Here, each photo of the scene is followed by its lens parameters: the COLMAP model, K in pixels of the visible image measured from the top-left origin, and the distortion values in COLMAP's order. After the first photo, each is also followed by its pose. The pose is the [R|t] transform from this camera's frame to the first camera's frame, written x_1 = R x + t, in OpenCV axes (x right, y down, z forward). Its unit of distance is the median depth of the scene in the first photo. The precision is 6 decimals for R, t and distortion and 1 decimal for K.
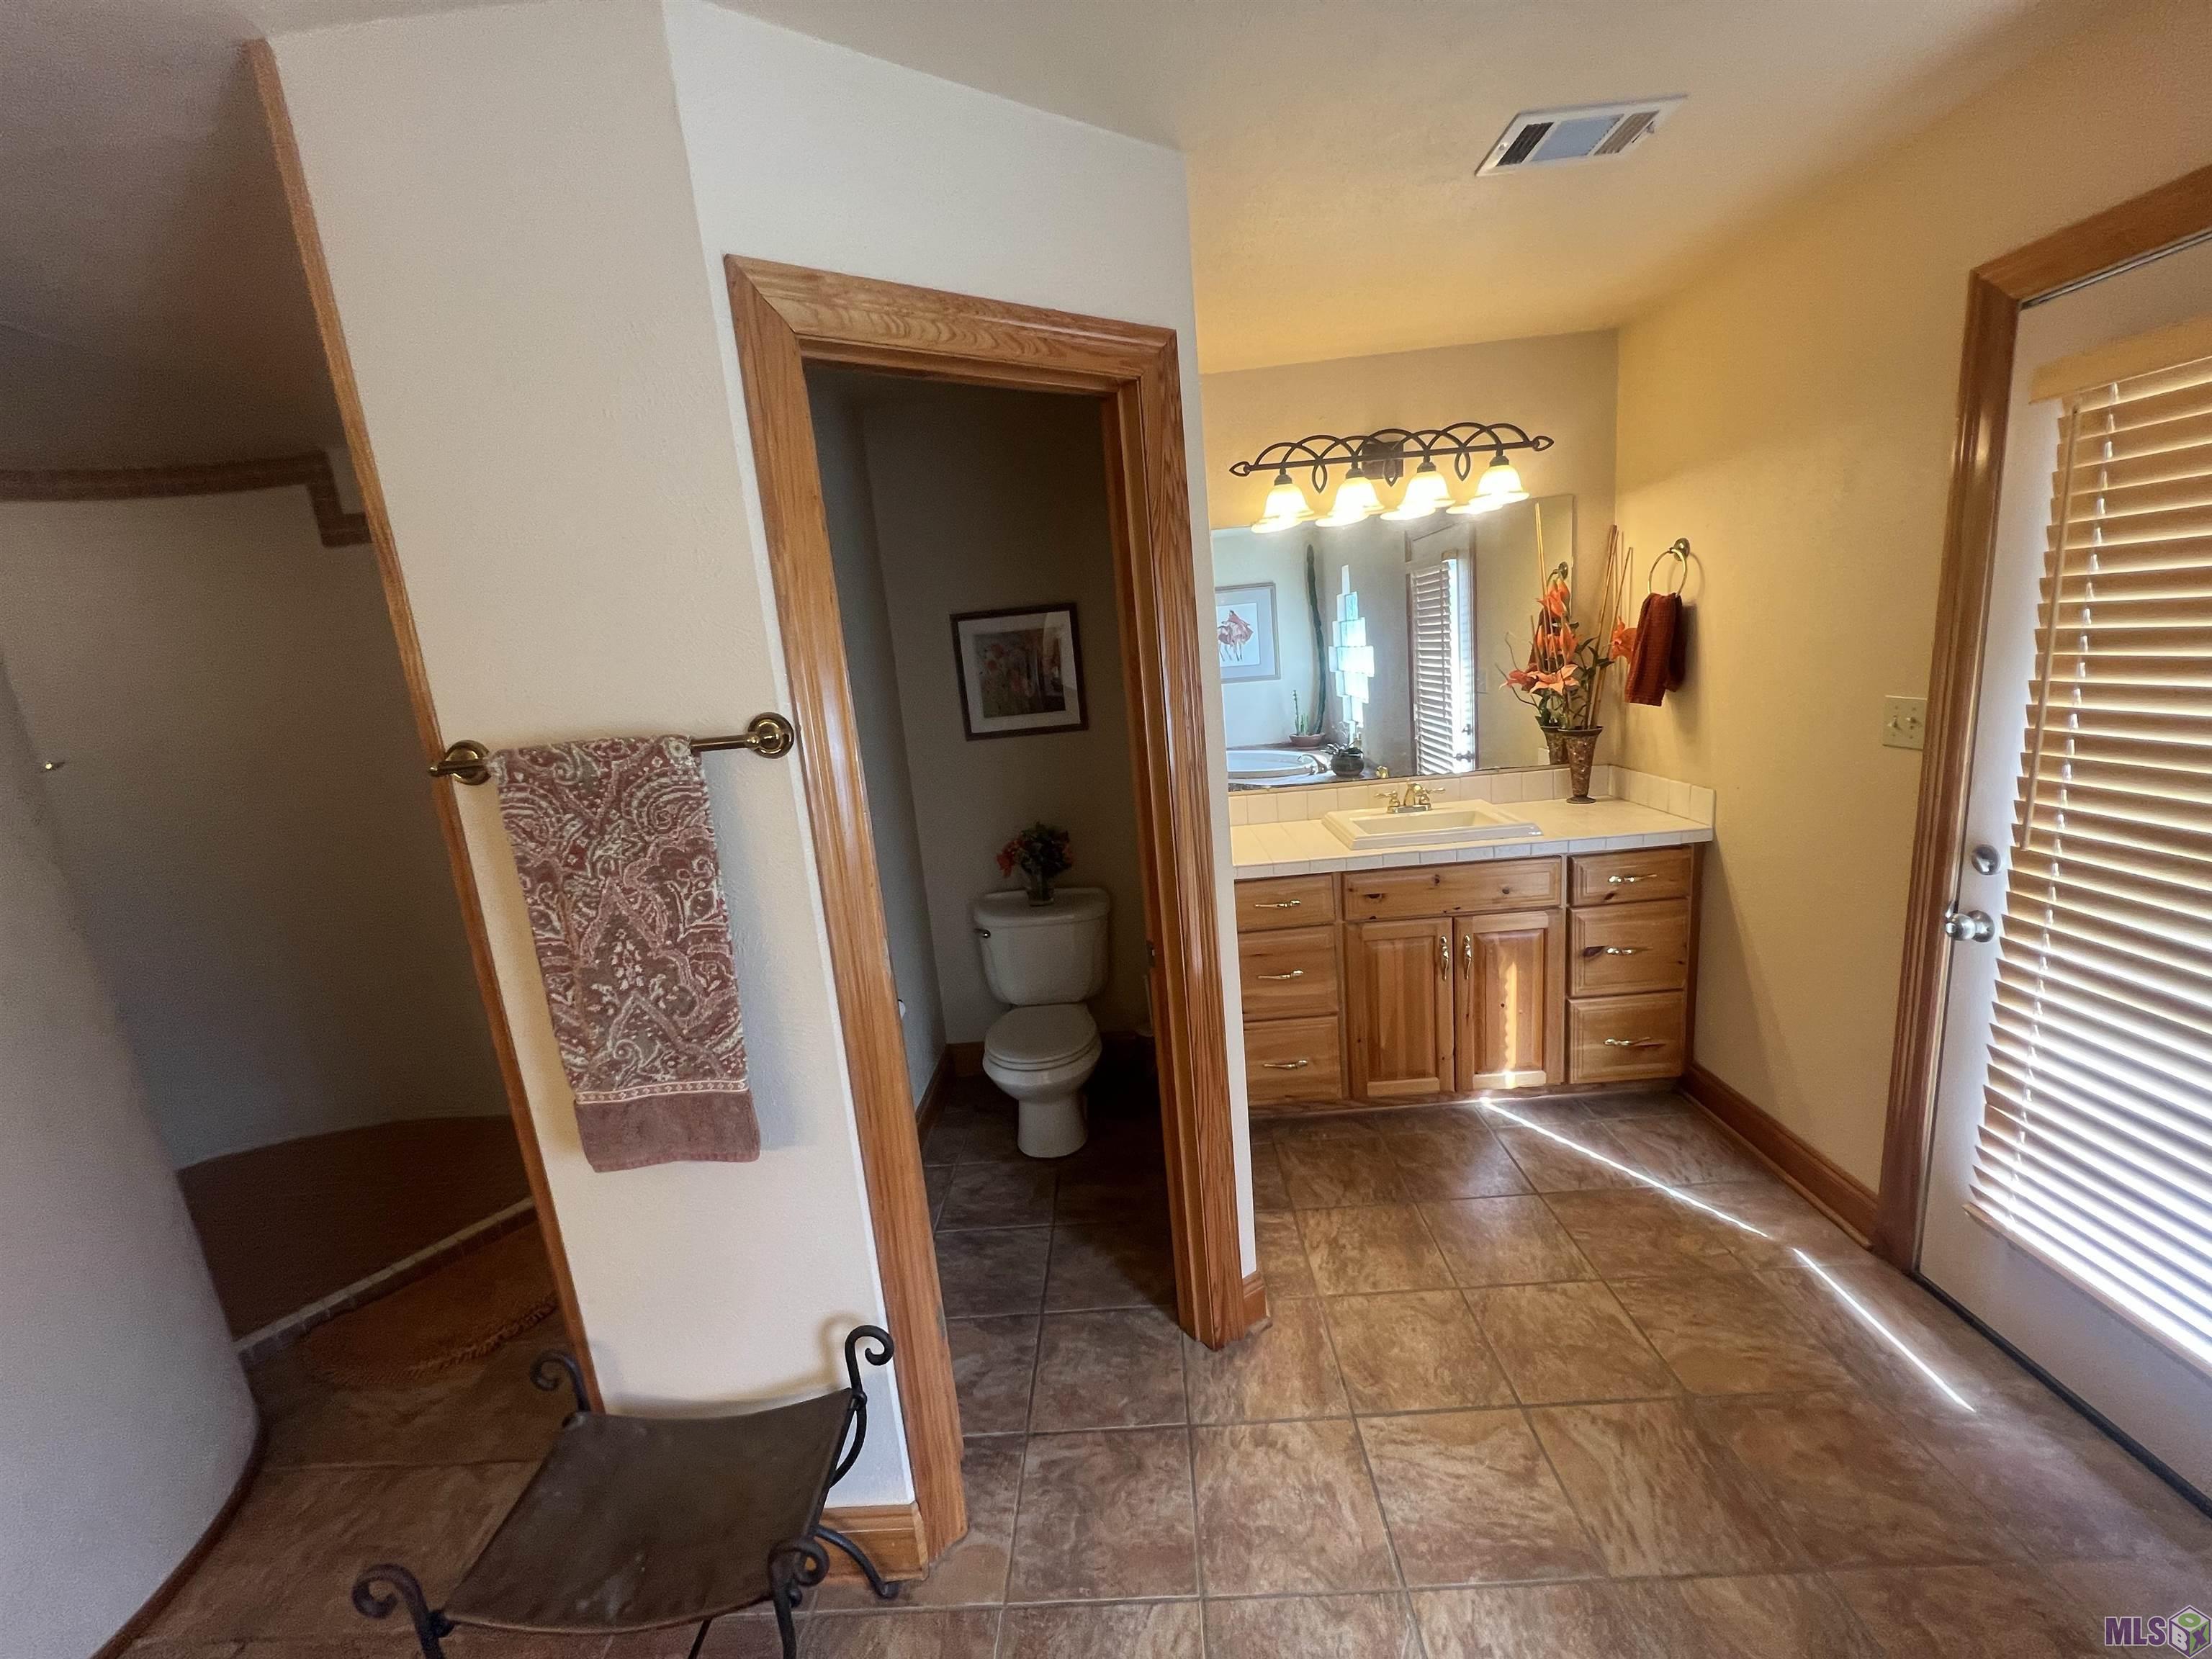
lens RADIAL K [[883.8, 0, 1109.1], [0, 883.8, 829.1], [0, 0, 1]] dist [-0.001845, 0.000622]
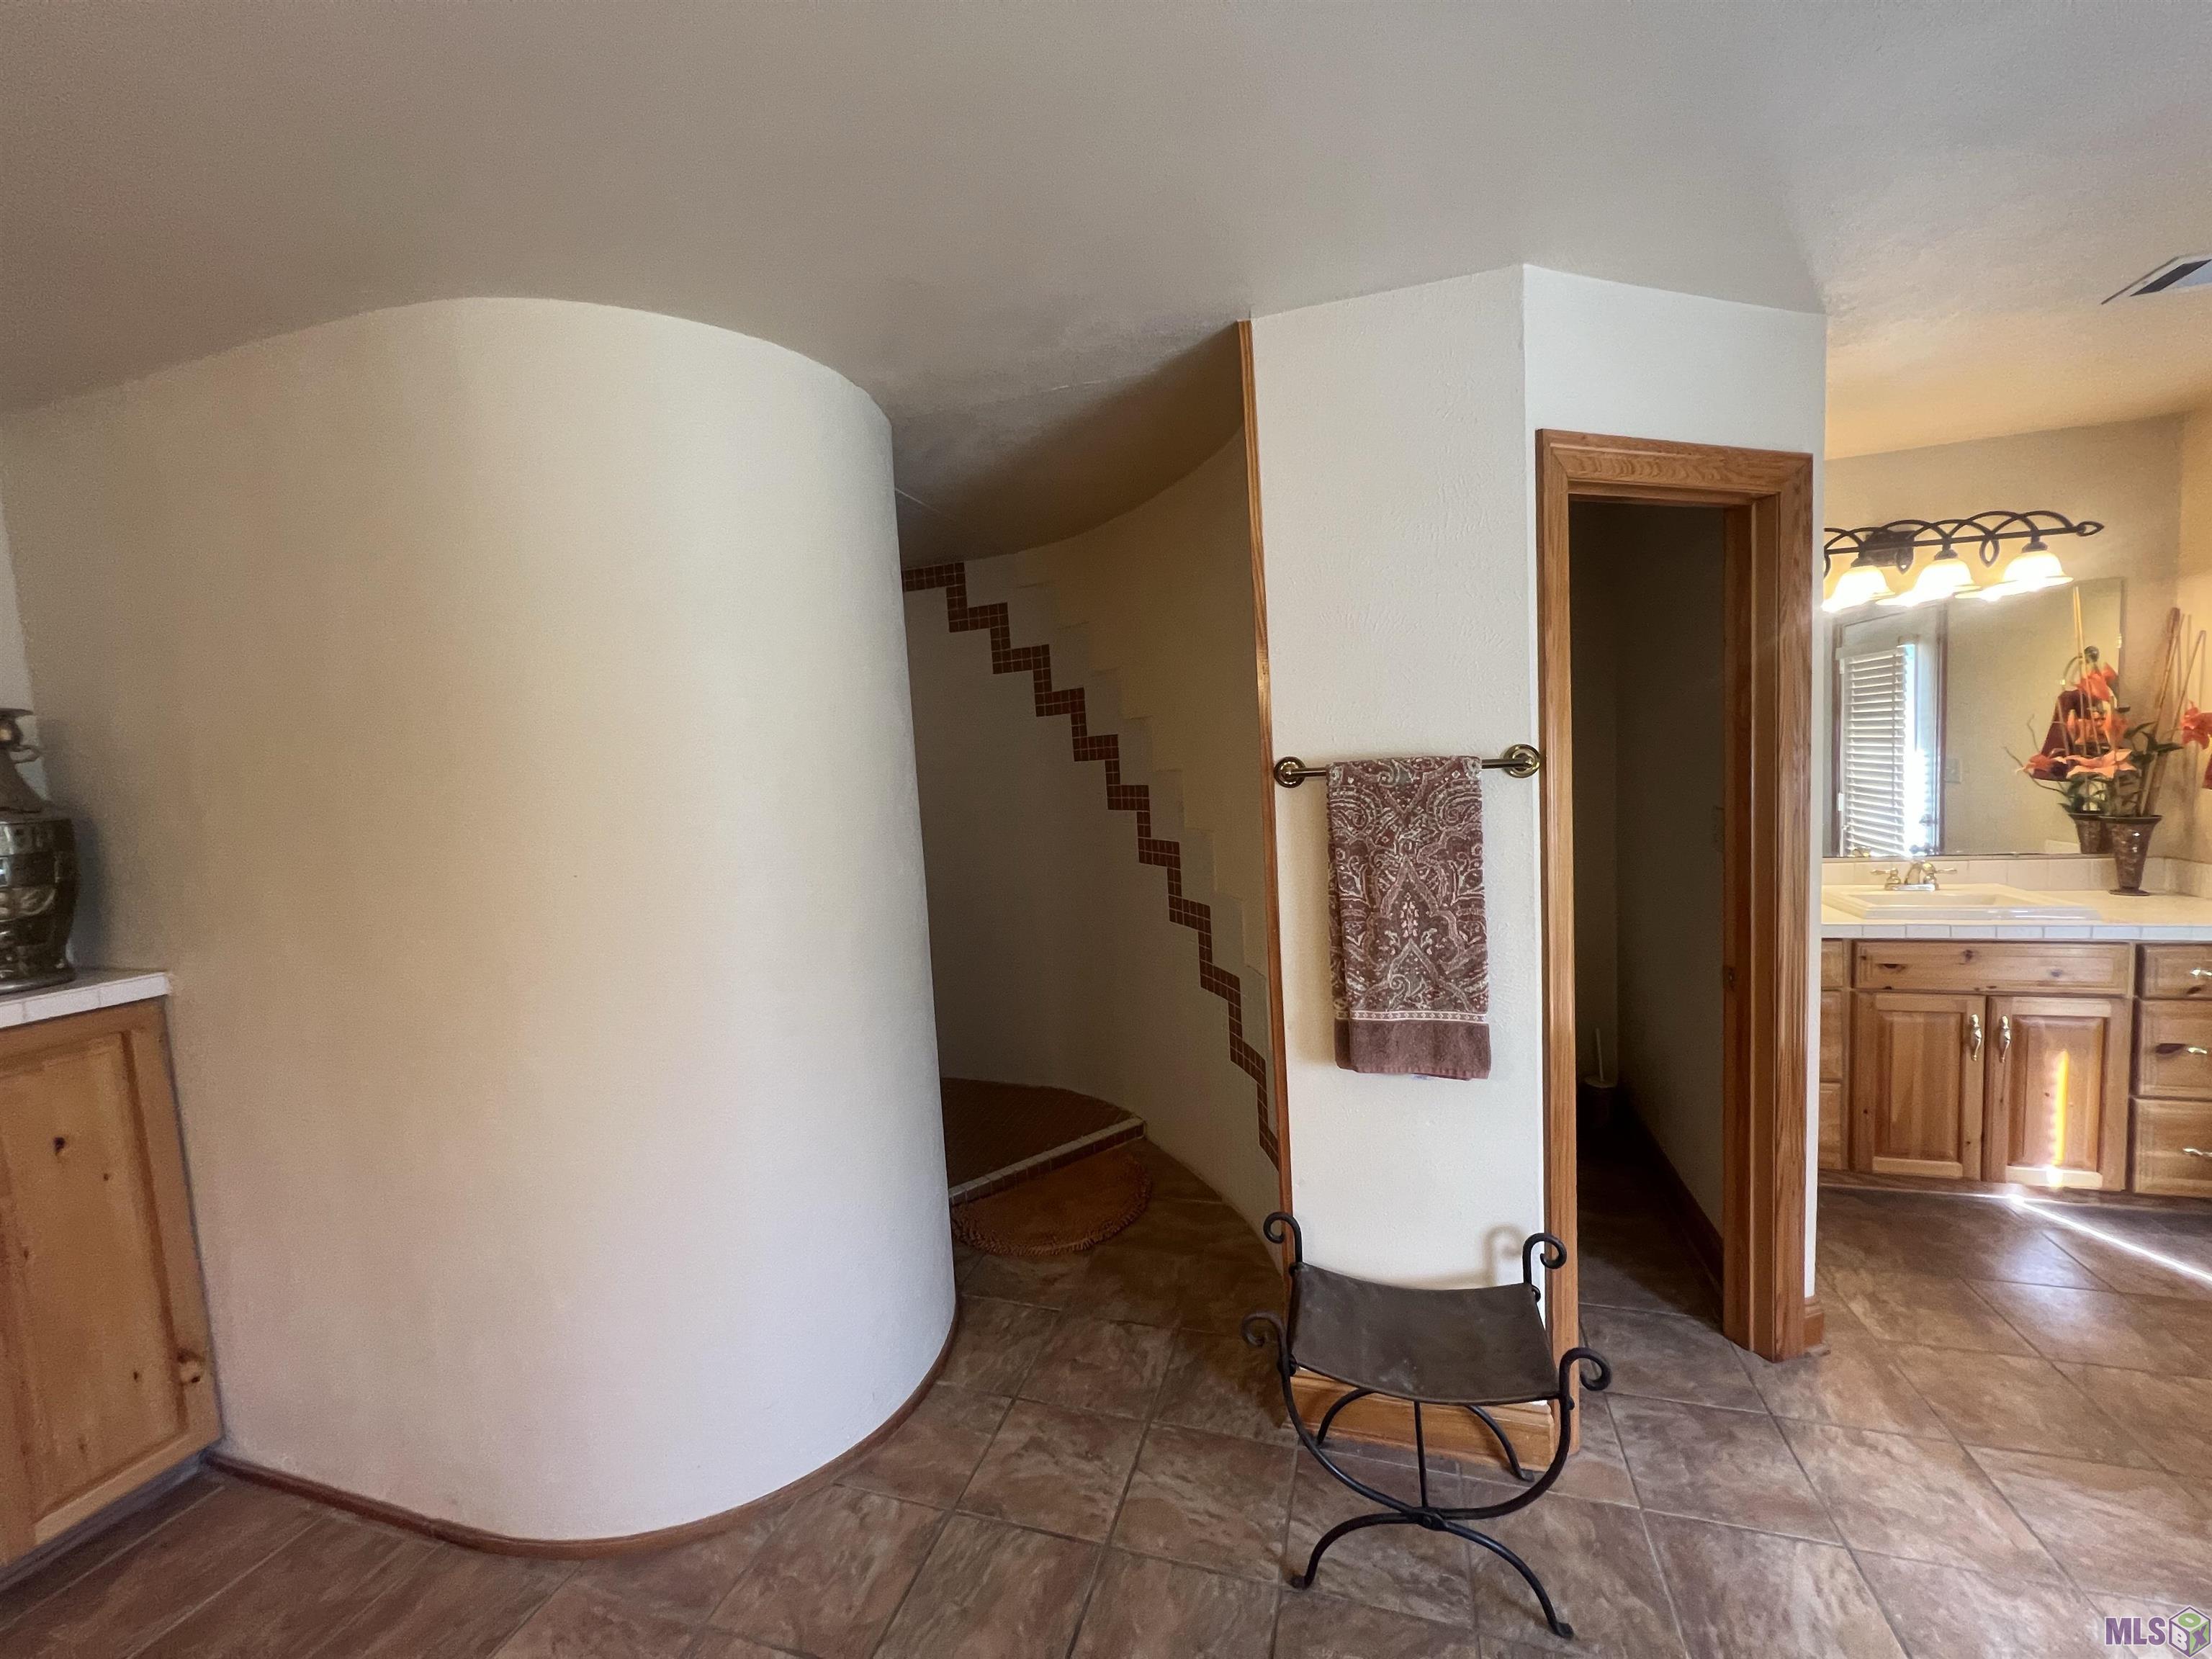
lens RADIAL K [[883.8, 0, 1111.9], [0, 883.8, 828.0], [0, 0, 1]] dist [-0.001845, 0.000622]
pose [[0.961418, 0.058719, -0.268751, -0.393909], [-0.083950, 0.992977, -0.083363, 0.103839], [0.261969, 0.102708, 0.959595, -0.294135]]
